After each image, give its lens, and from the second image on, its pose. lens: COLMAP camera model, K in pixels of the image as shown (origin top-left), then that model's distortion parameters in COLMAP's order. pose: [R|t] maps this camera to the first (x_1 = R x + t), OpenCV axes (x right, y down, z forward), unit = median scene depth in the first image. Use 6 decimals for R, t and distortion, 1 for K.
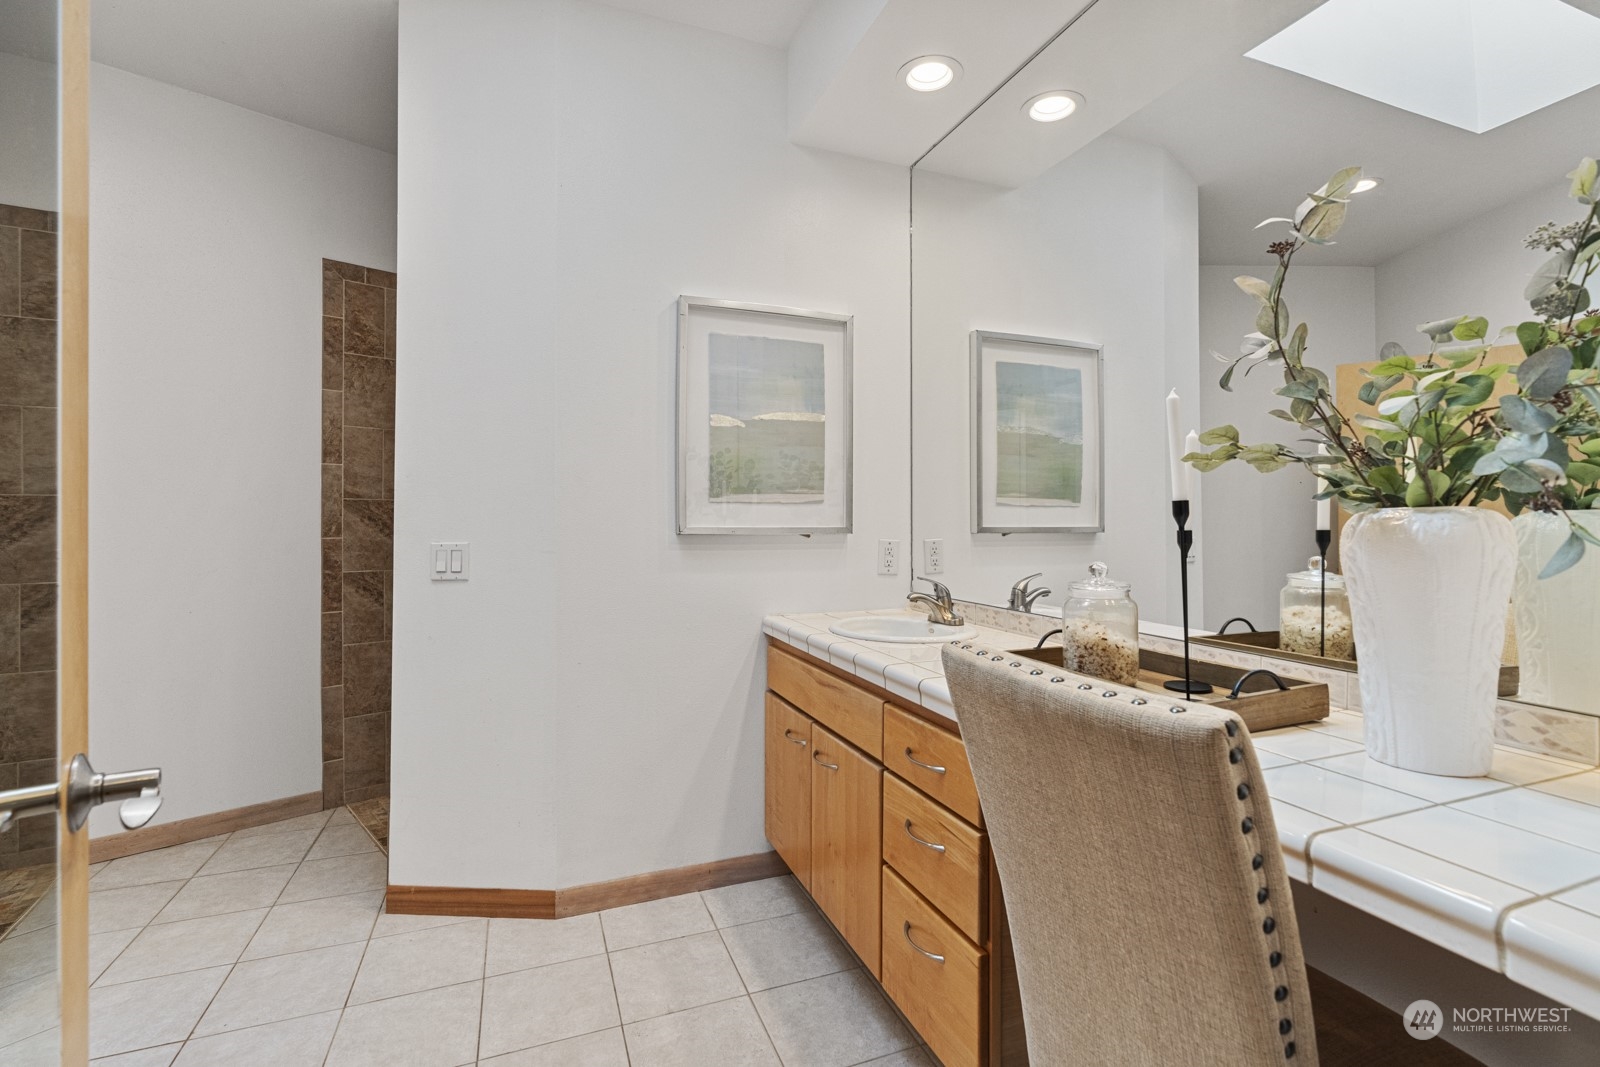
lens RADIAL K [[727.4, 0, 798.3], [0, 727.4, 525.8], [0, 0, 1]] dist [-0.004307, 0.001096]
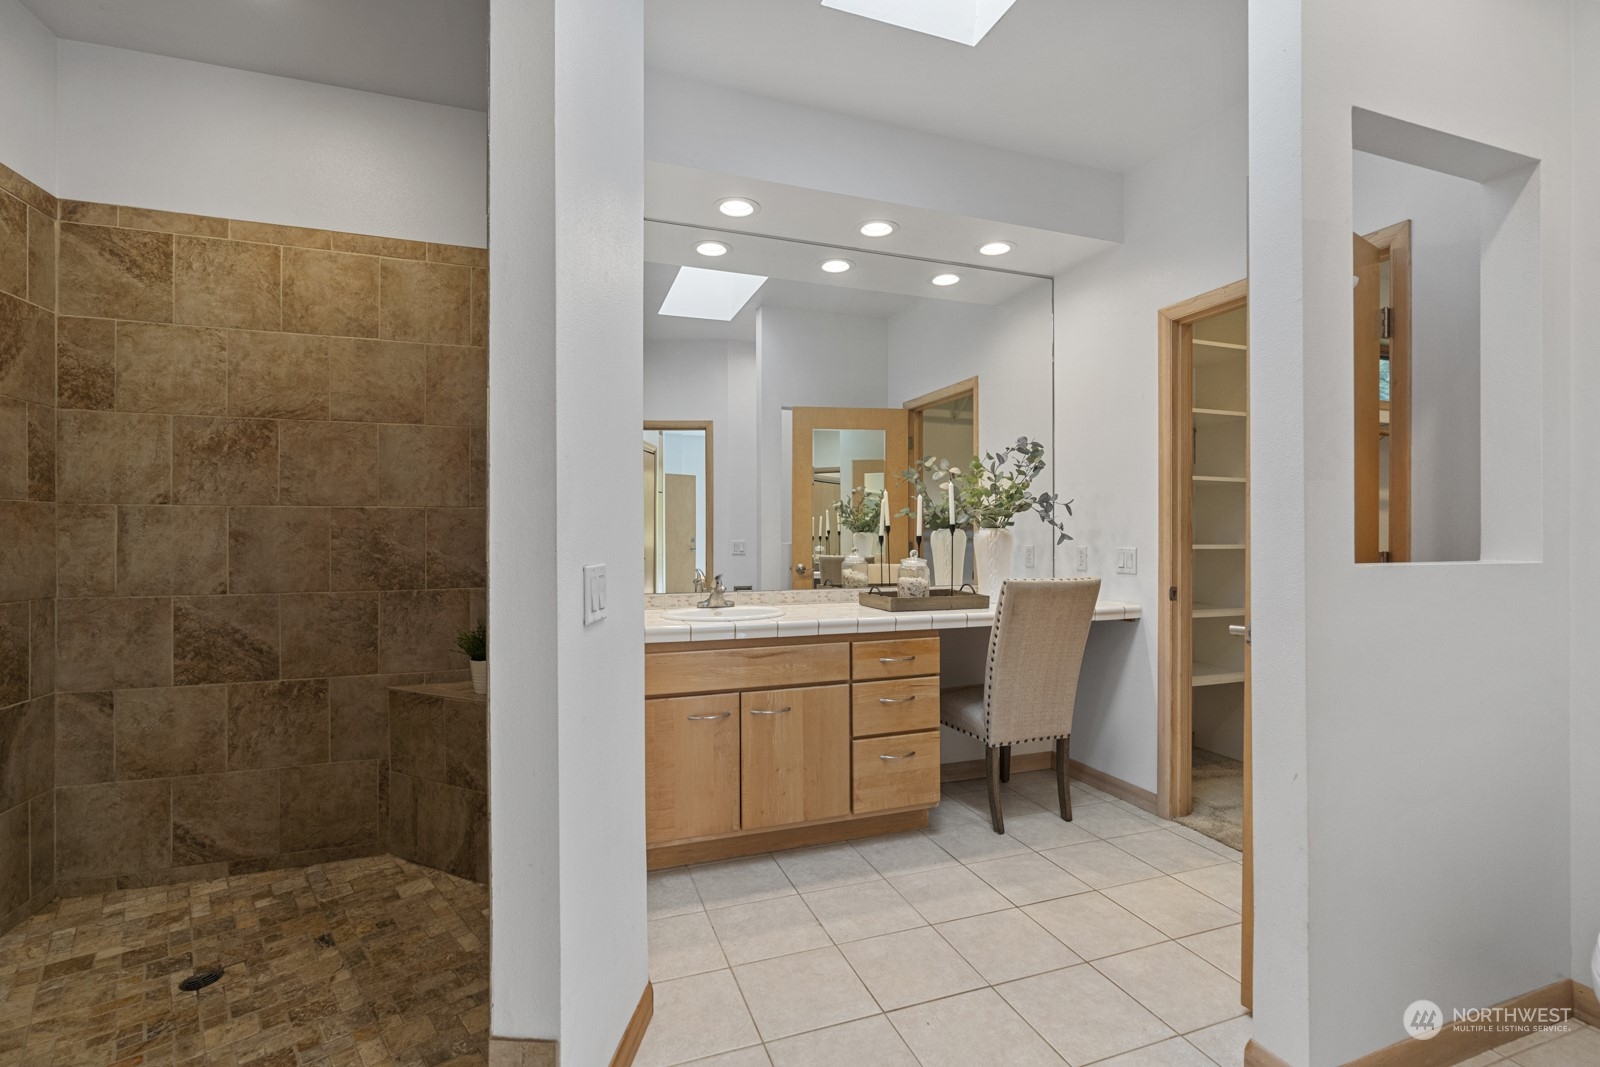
lens RADIAL K [[727.4, 0, 798.3], [0, 727.4, 525.8], [0, 0, 1]] dist [-0.004307, 0.001096]
pose [[0.029840, 0.003696, 0.999548, -1.310468], [0.005210, 0.999979, -0.003853, -0.016825], [-0.999541, 0.005323, 0.029821, 0.905278]]
